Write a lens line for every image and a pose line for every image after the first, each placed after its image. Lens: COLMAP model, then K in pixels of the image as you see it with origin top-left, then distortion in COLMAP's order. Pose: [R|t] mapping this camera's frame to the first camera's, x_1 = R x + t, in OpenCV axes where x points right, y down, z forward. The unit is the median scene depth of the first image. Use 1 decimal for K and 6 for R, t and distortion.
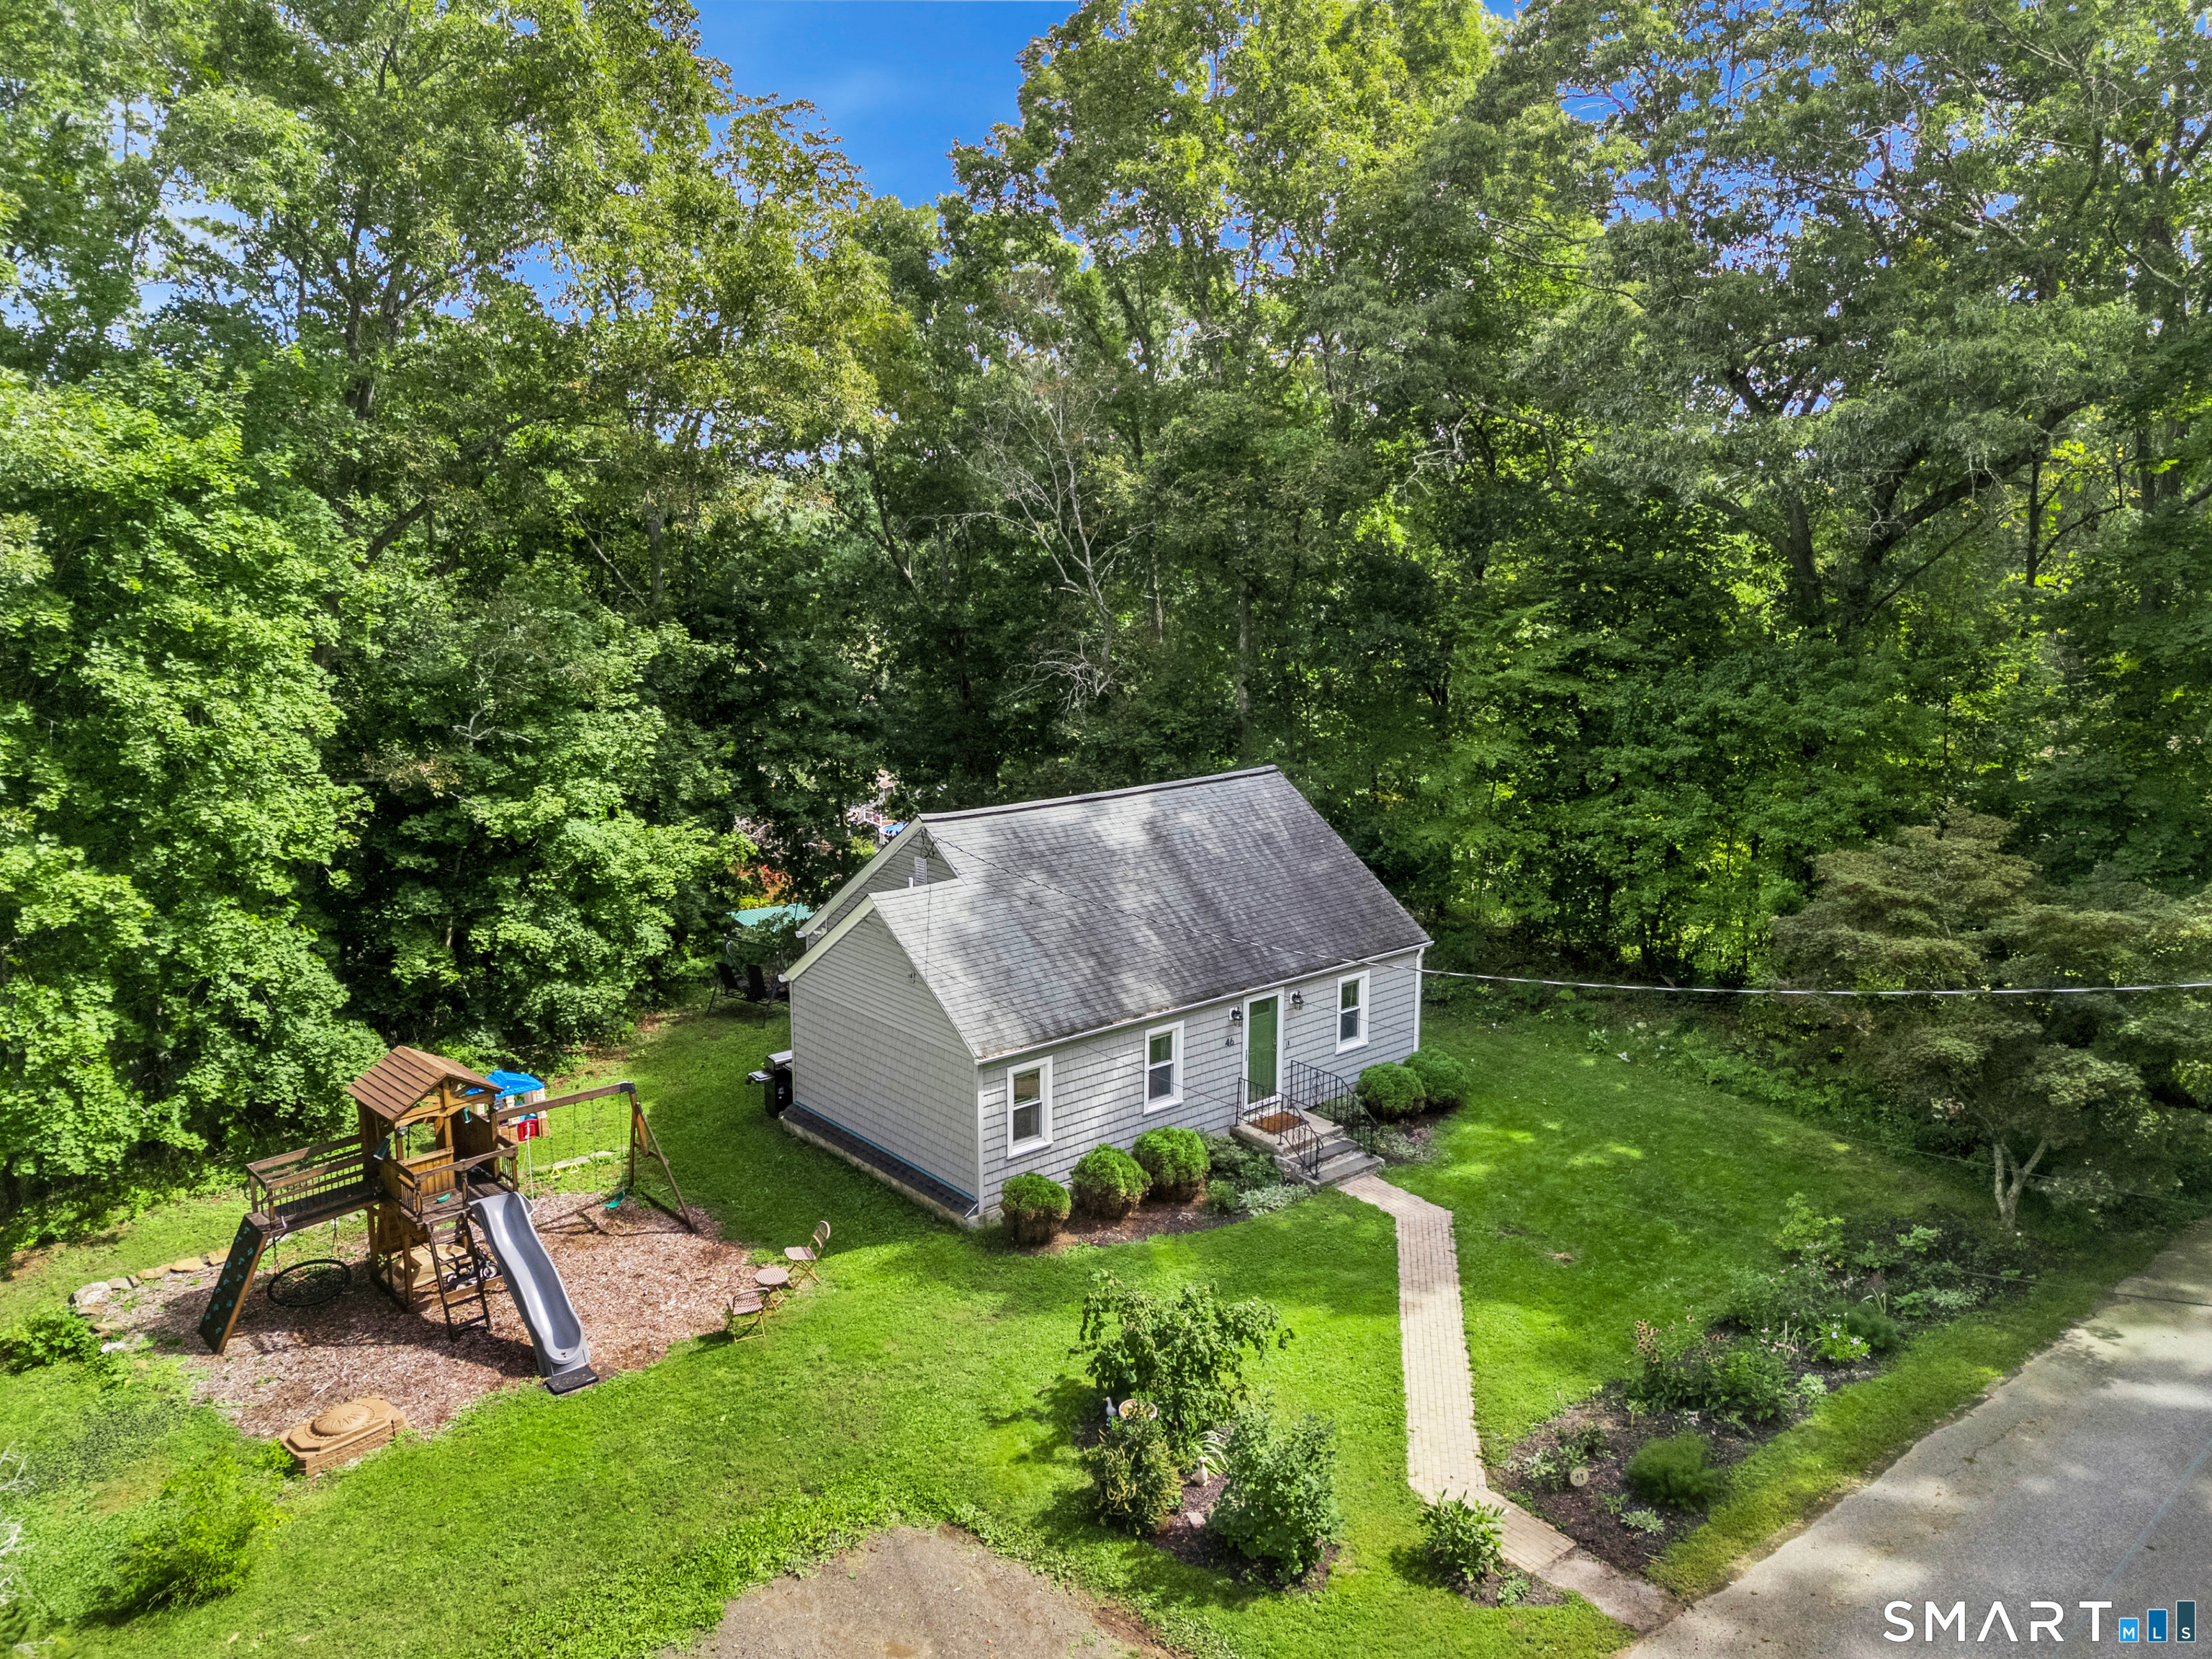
lens RADIAL K [[1621.3, 0, 1106.0], [0, 1621.3, 829.5], [0, 0, 1]] dist [0.088990, -0.064297]
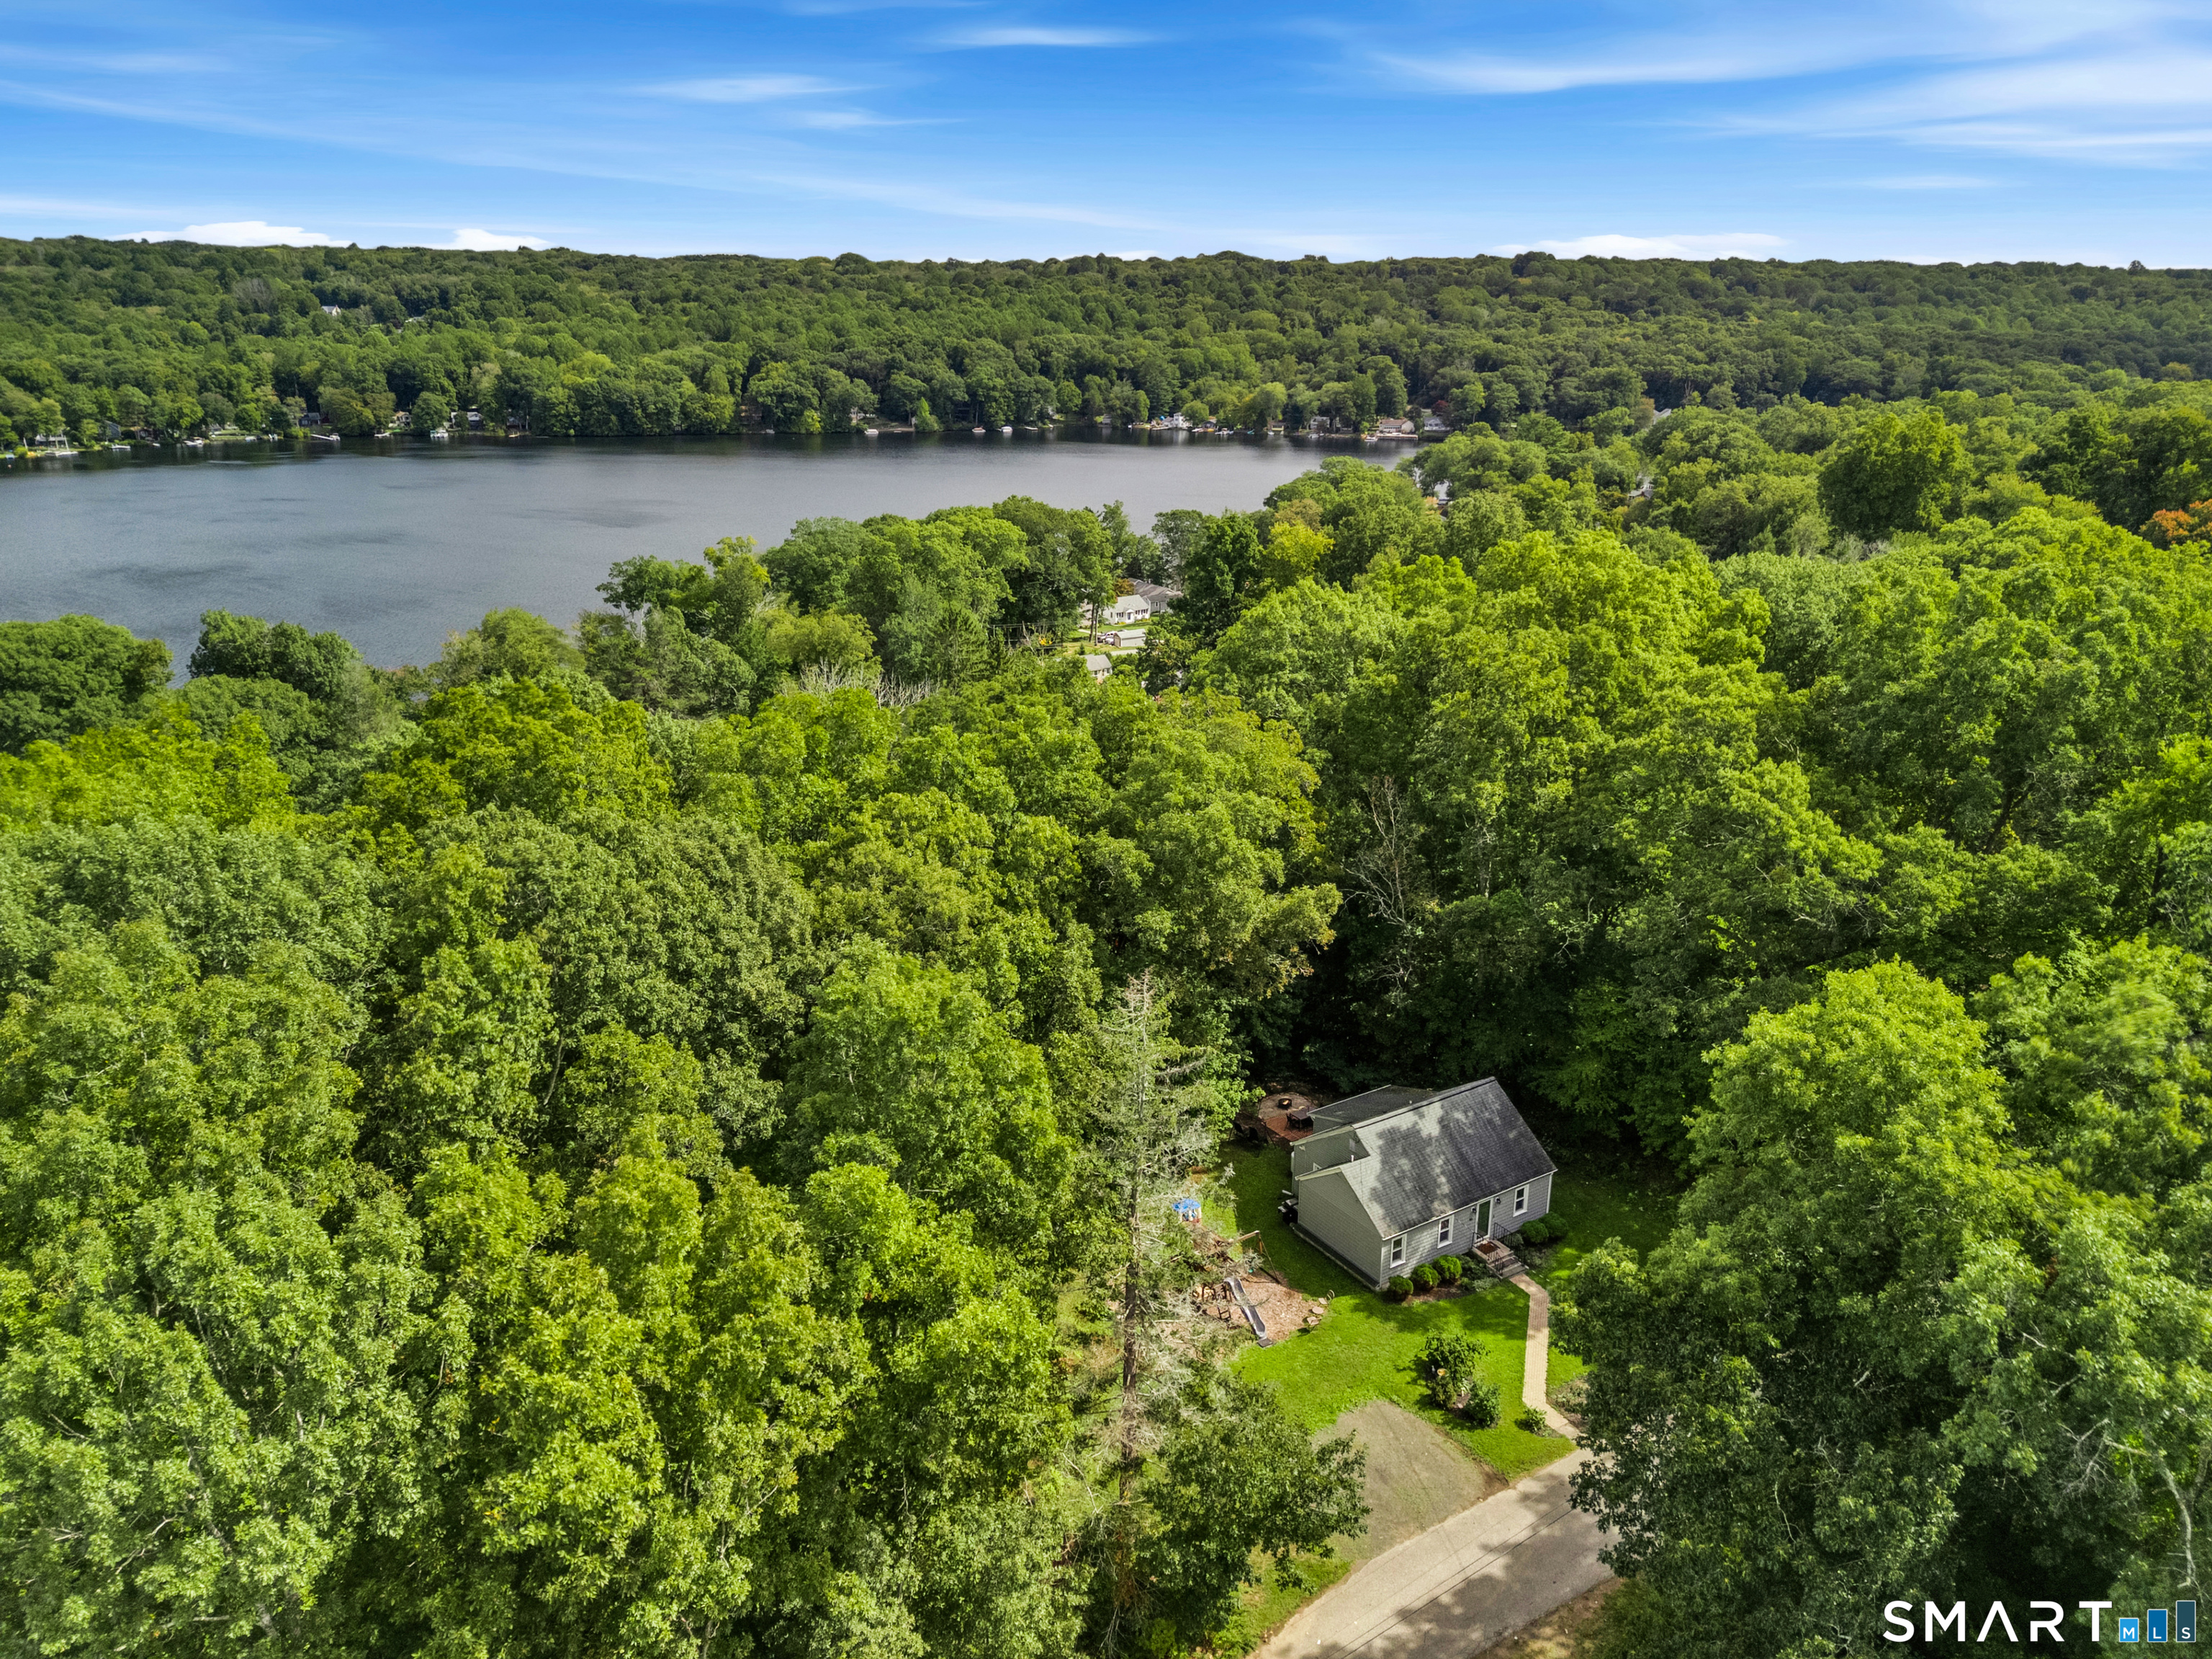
lens RADIAL K [[1594.5, 0, 1093.2], [0, 1594.5, 897.9], [0, 0, 1]] dist [0.075016, -0.026153]
pose [[0.990633, 0.042802, -0.129669, -0.229424], [-0.018931, 0.983483, 0.180006, -0.895511], [0.135232, -0.175866, 0.975081, -1.629102]]
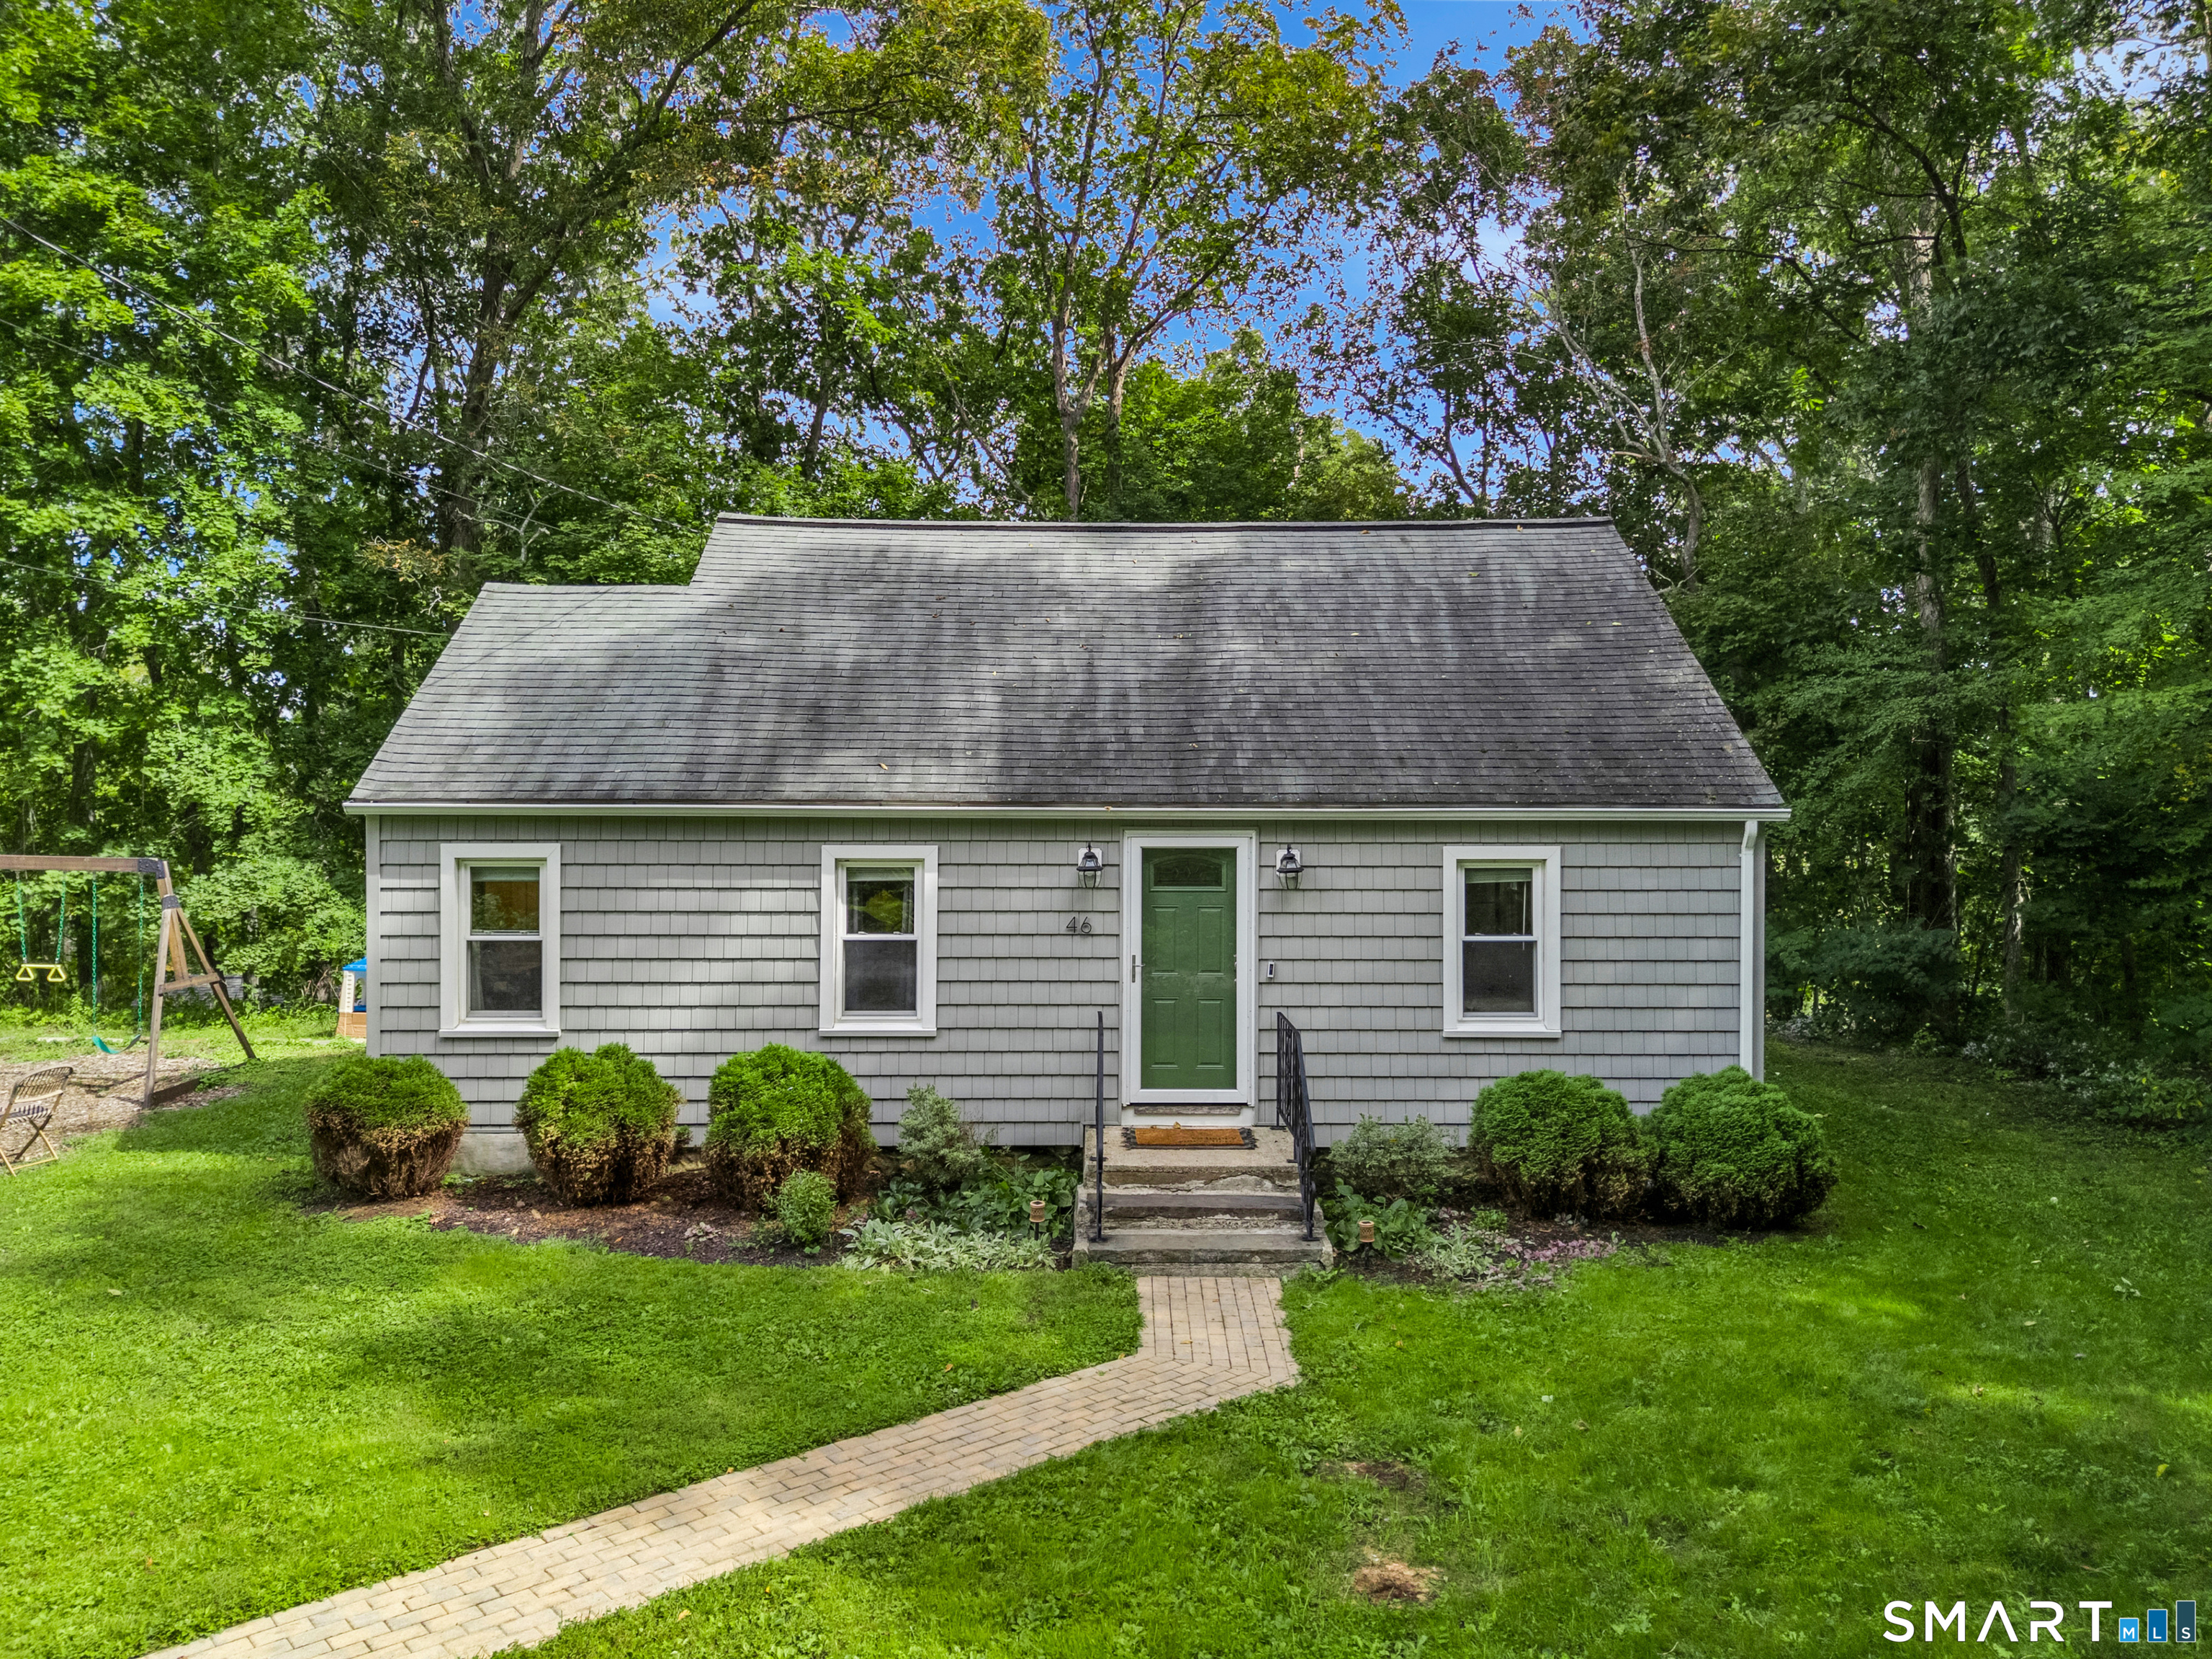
lens RADIAL K [[1621.3, 0, 1106.0], [0, 1621.3, 829.5], [0, 0, 1]] dist [0.088990, -0.064297]
pose [[0.740734, -0.001762, -0.671796, 0.411587], [-0.122225, 0.982953, -0.137345, 0.177394], [0.660586, 0.183846, 0.727892, 0.724173]]
